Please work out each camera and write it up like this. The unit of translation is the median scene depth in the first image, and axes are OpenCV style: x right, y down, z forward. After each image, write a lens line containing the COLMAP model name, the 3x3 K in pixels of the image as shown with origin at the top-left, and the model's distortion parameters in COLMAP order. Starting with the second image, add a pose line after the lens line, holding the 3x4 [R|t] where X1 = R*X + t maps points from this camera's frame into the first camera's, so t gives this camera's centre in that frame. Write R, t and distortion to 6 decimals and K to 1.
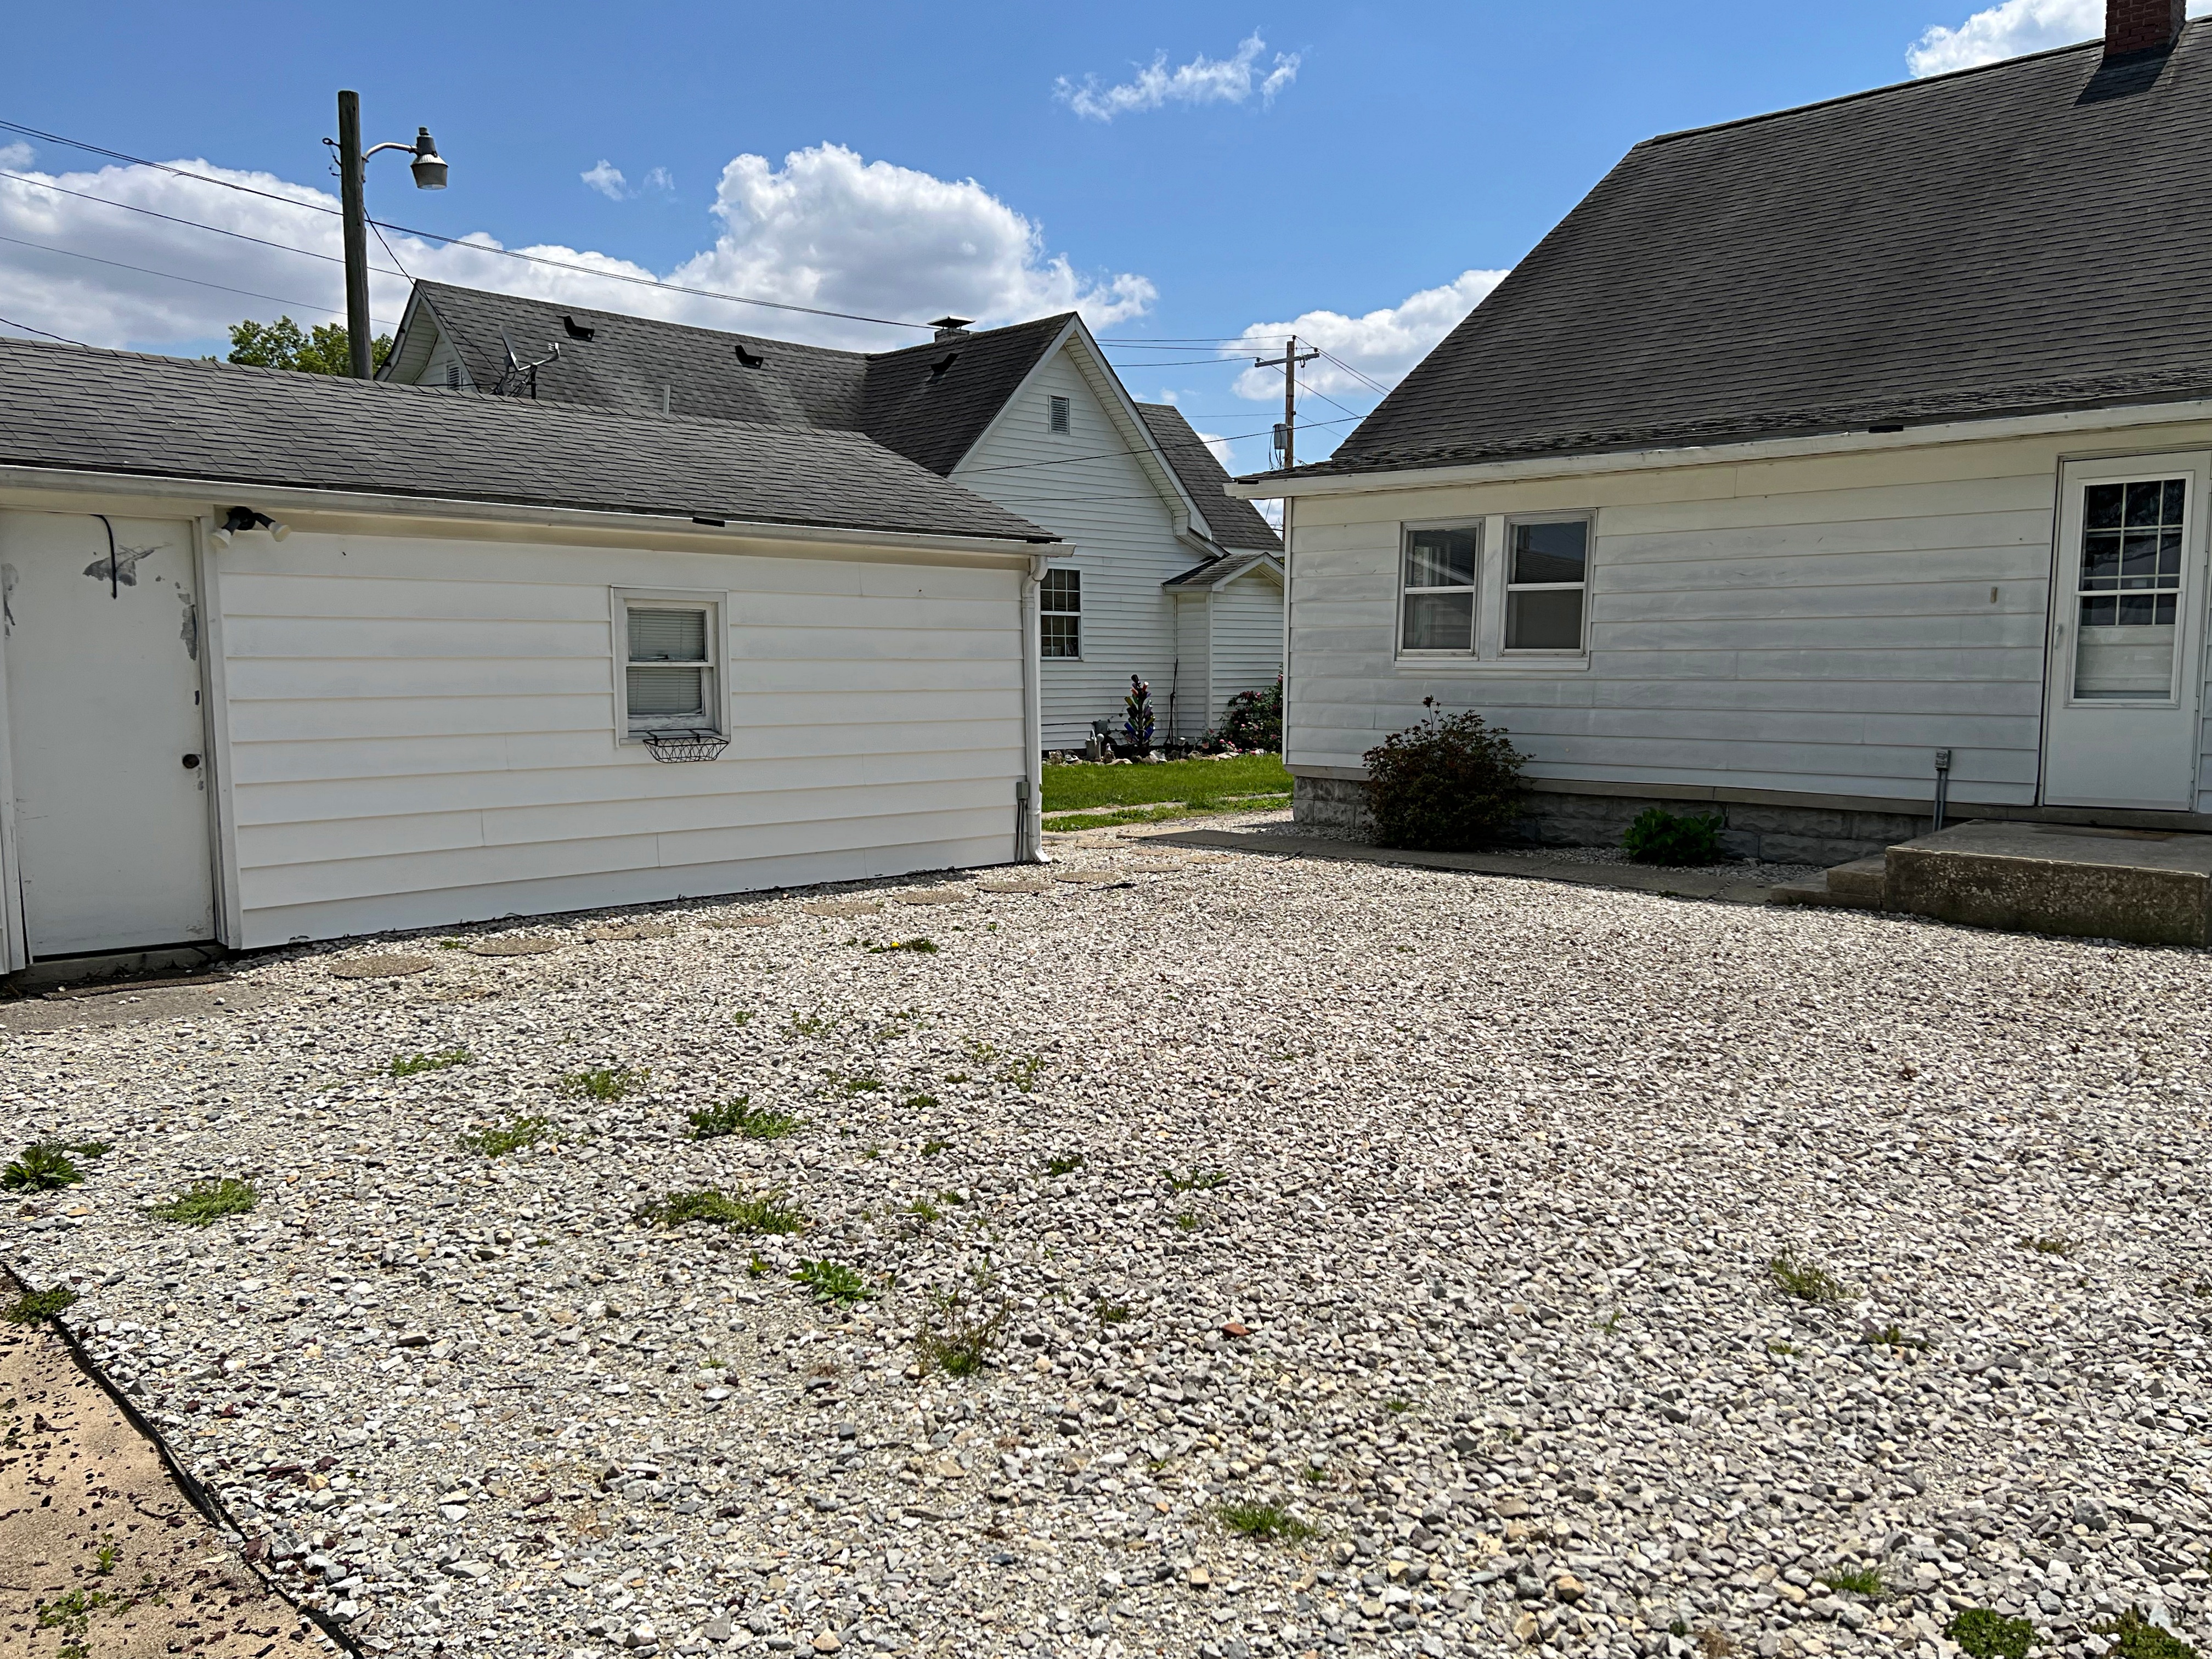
lens RADIAL K [[1673.1, 0, 1106.0], [0, 1673.1, 829.5], [0, 0, 1]] dist [0.024065, -0.037790]
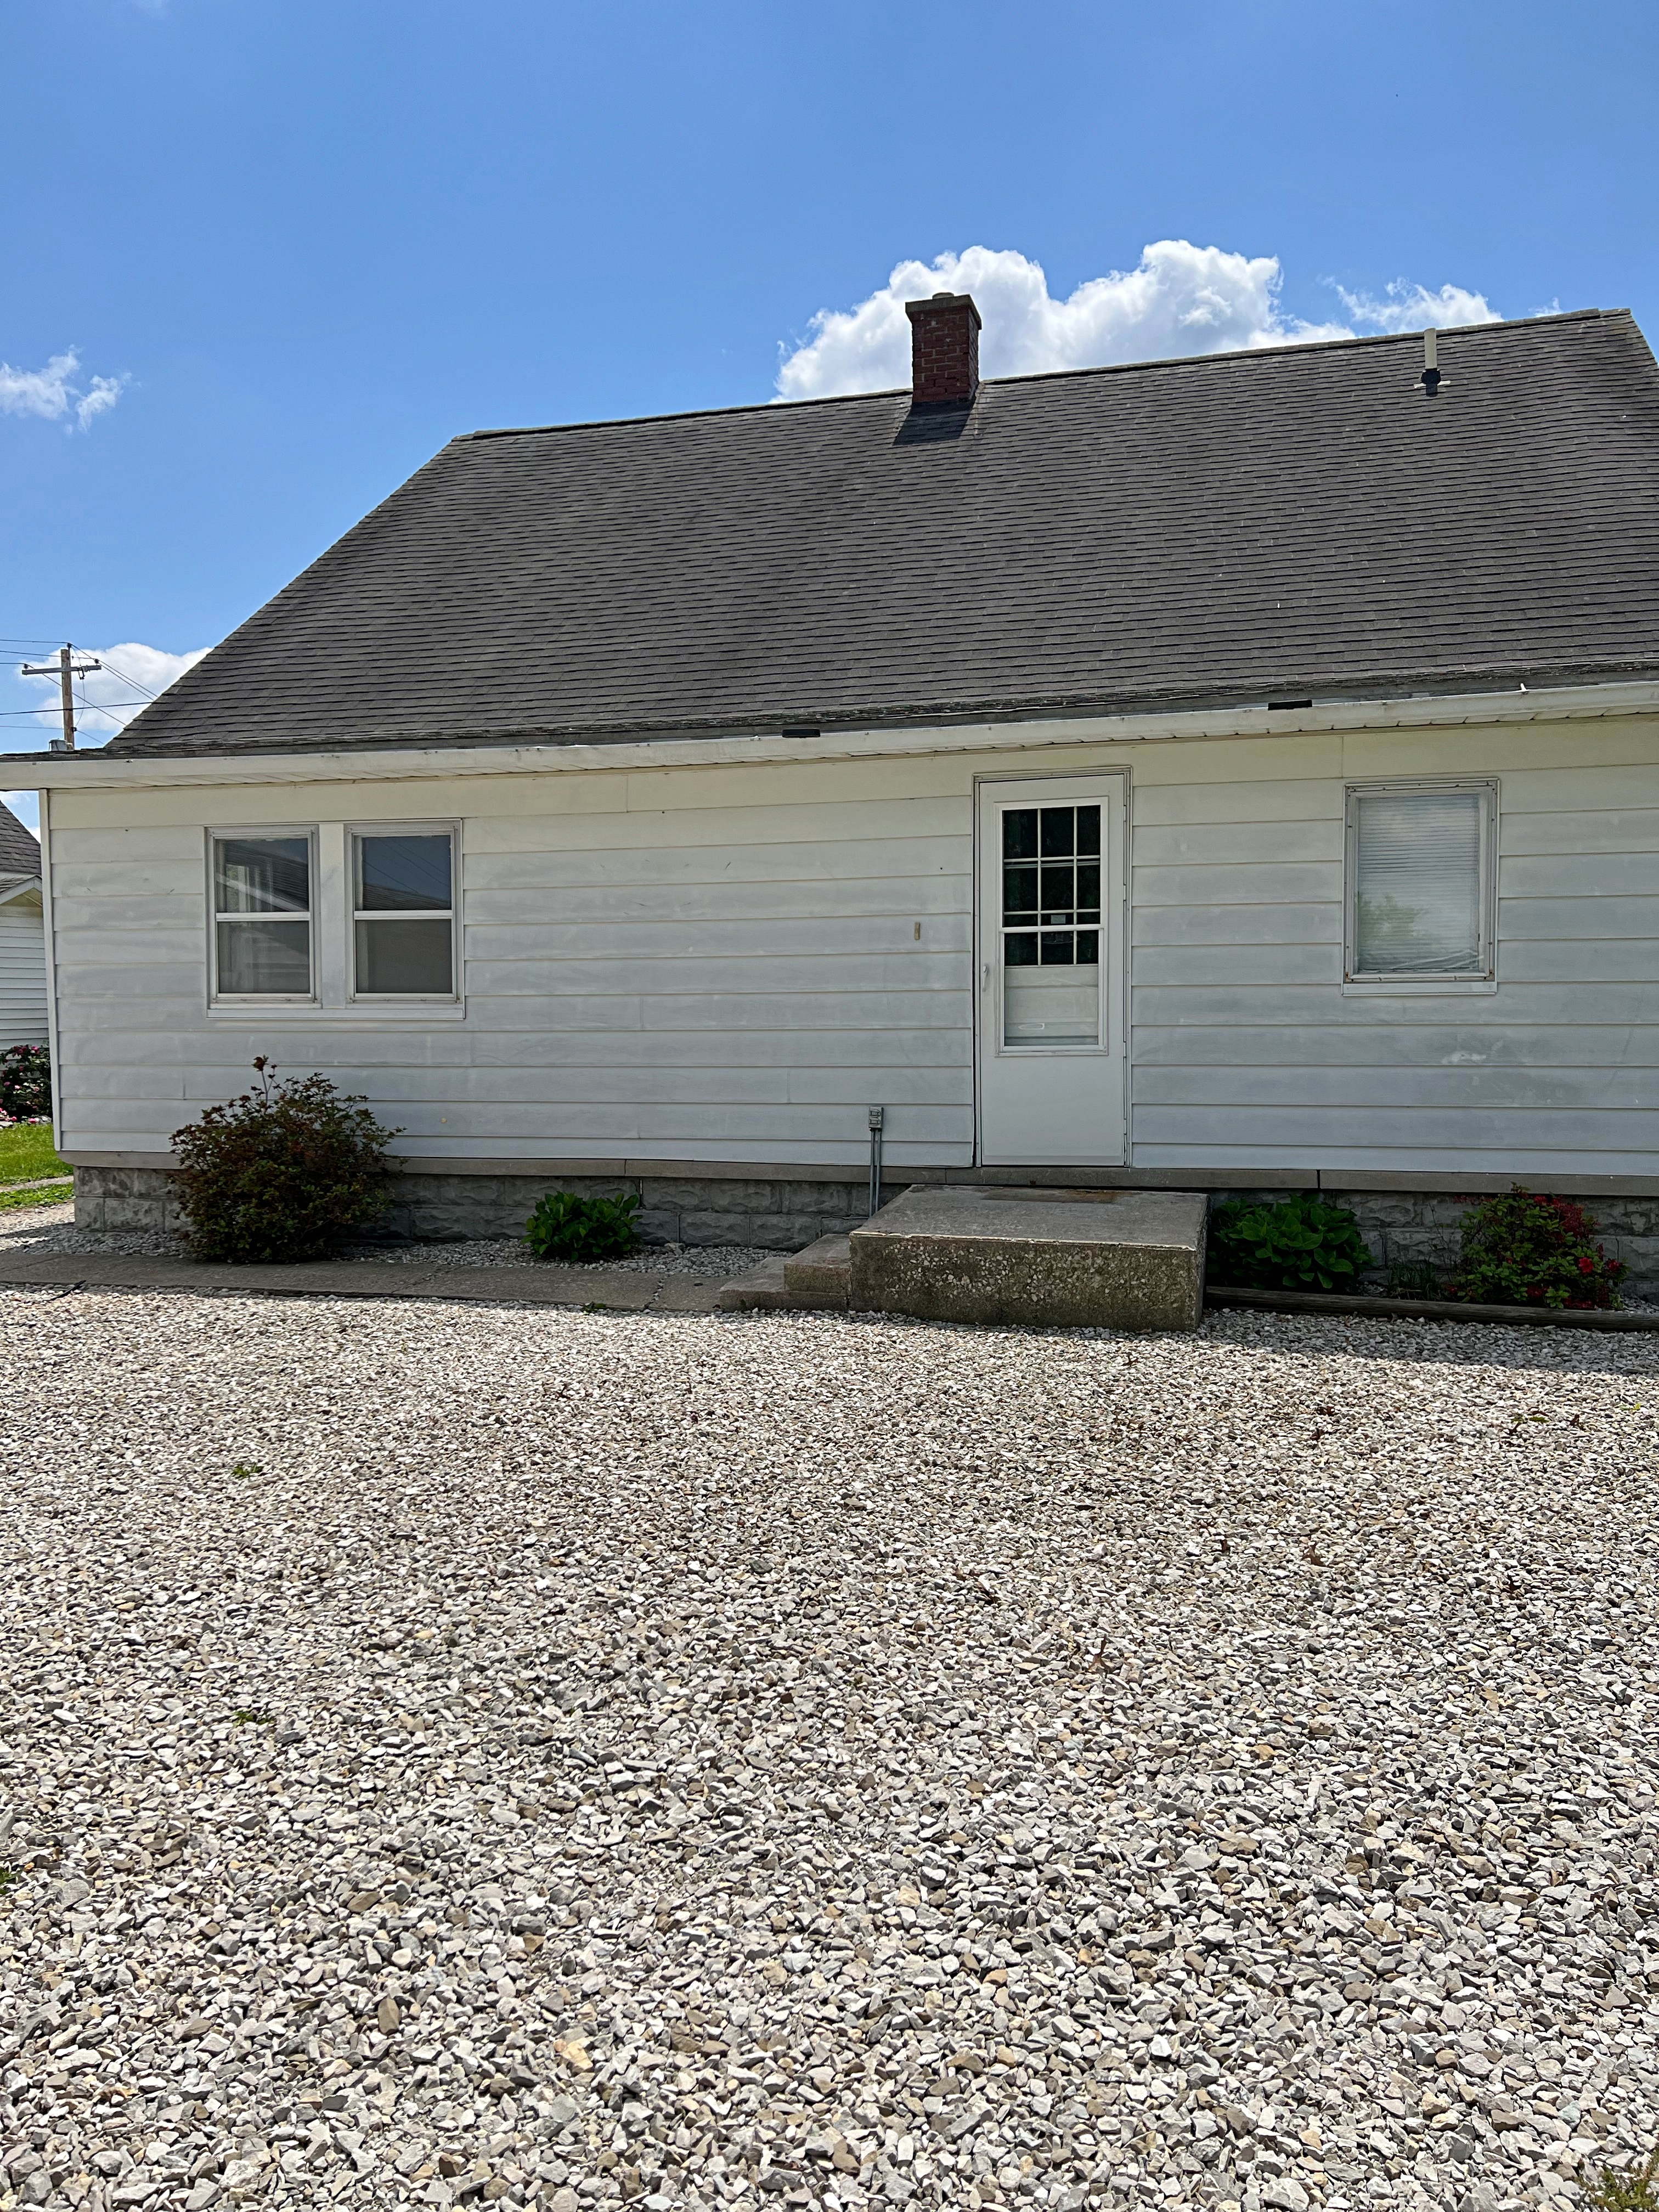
lens RADIAL K [[1643.4, 0, 836.8], [0, 1643.4, 1132.5], [0, 0, 1]] dist [0.081717, -0.175667]
pose [[0.863403, -0.049659, 0.502064, 0.047218], [0.060184, 0.998176, -0.004770, -0.029687], [-0.500911, 0.034334, 0.864817, 0.254762]]
